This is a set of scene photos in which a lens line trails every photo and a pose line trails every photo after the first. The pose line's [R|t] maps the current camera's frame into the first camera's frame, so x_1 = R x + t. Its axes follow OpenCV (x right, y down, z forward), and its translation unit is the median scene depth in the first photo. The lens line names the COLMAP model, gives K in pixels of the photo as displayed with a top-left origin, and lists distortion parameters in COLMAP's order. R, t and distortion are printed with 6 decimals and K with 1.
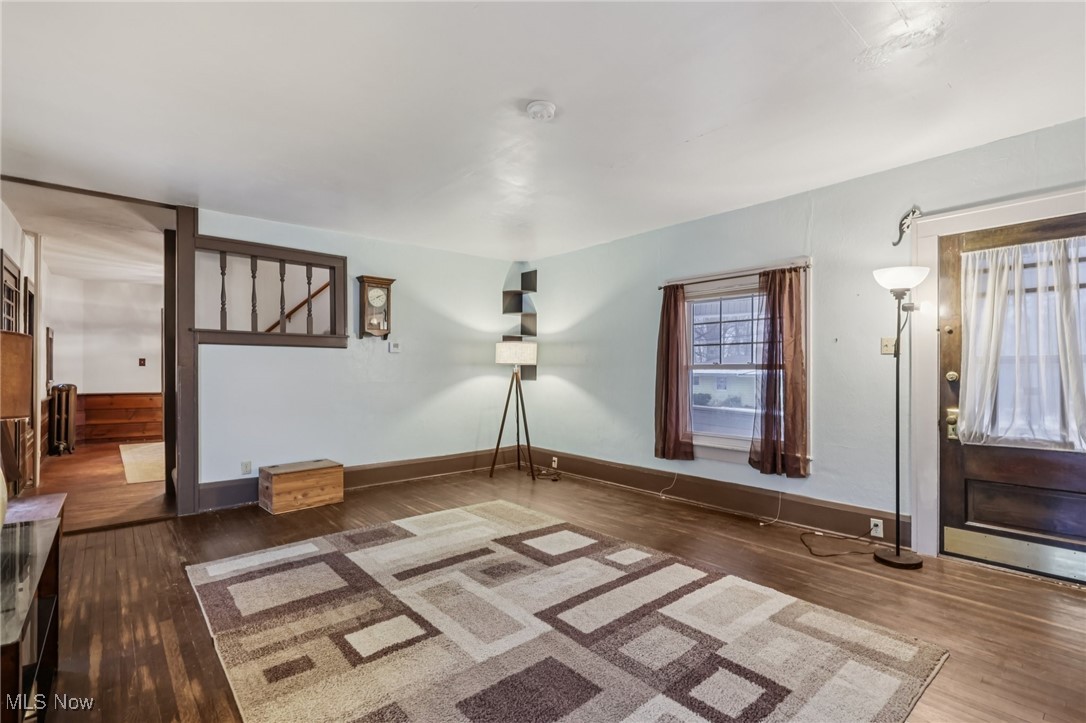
lens RADIAL K [[504.4, 0, 544.1], [0, 504.4, 377.2], [0, 0, 1]] dist [-0.002461, 0.000012]
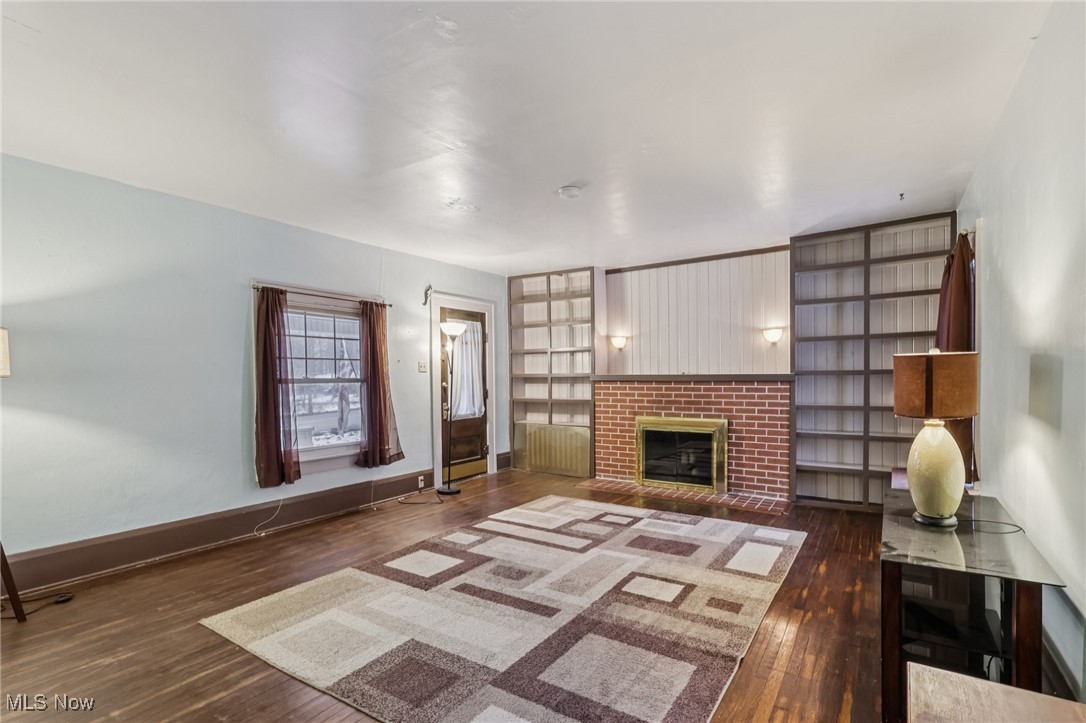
lens RADIAL K [[514.2, 0, 536.0], [0, 514.2, 388.2], [0, 0, 1]] dist [-0.001979, 0.000040]
pose [[-0.257127, -0.017350, 0.966222, -1.053915], [0.026977, 0.999320, 0.025123, -0.025771], [-0.966001, 0.032526, -0.256484, 1.135886]]
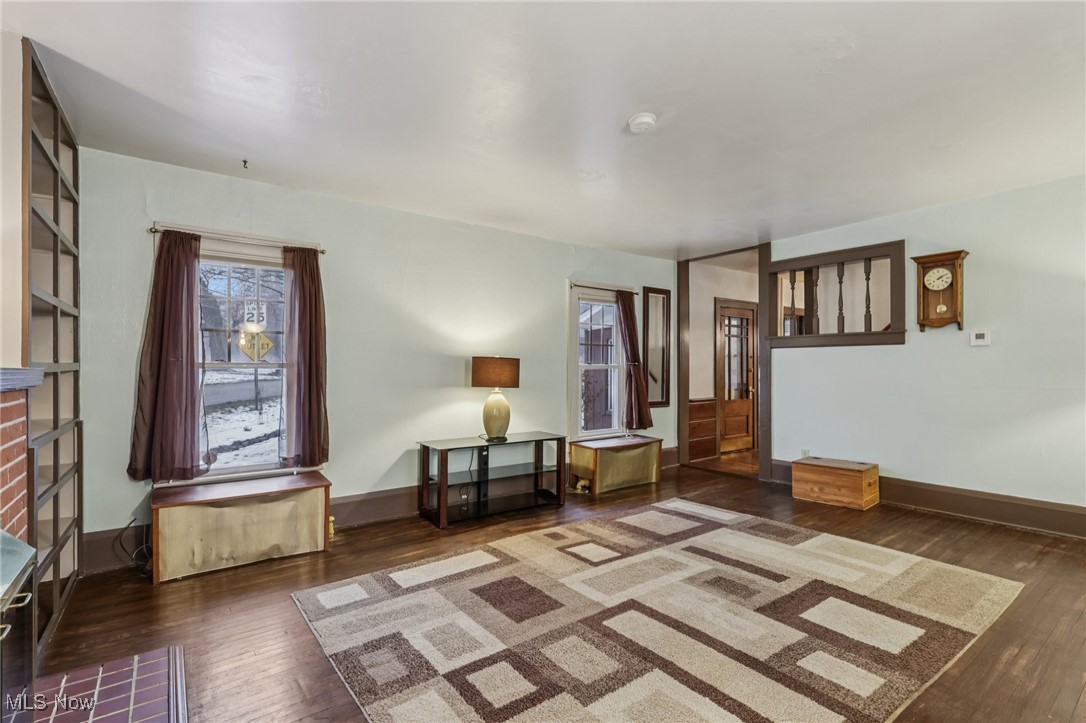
lens RADIAL K [[505.8, 0, 542.9], [0, 505.8, 367.1], [0, 0, 1]] dist [-0.000786, 0.000118]
pose [[-0.072681, 0.000800, -0.997355, 0.820088], [-0.009994, 0.999949, 0.001530, -0.019337], [0.997305, 0.010079, -0.072669, 0.676475]]
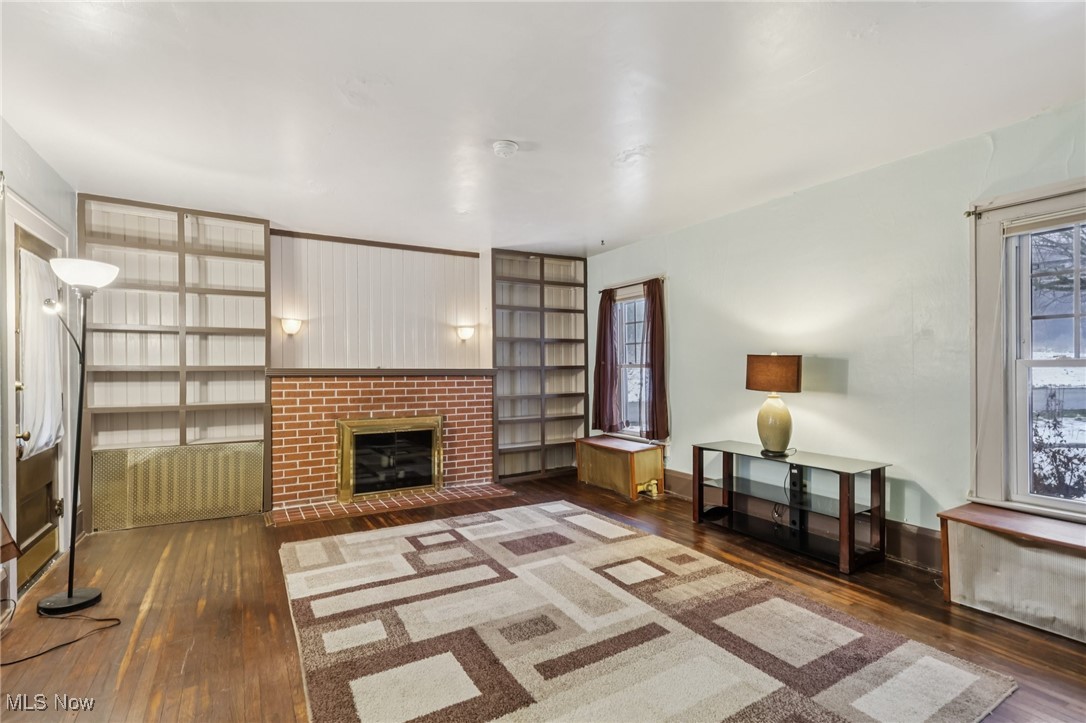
lens RADIAL K [[508.8, 0, 543.7], [0, 508.8, 371.3], [0, 0, 1]] dist [-0.002369, 0.000527]
pose [[-0.984168, 0.006104, 0.177133, -0.228868], [0.009471, 0.999790, 0.018174, -0.031019], [-0.176985, 0.019564, -0.984019, 1.661808]]
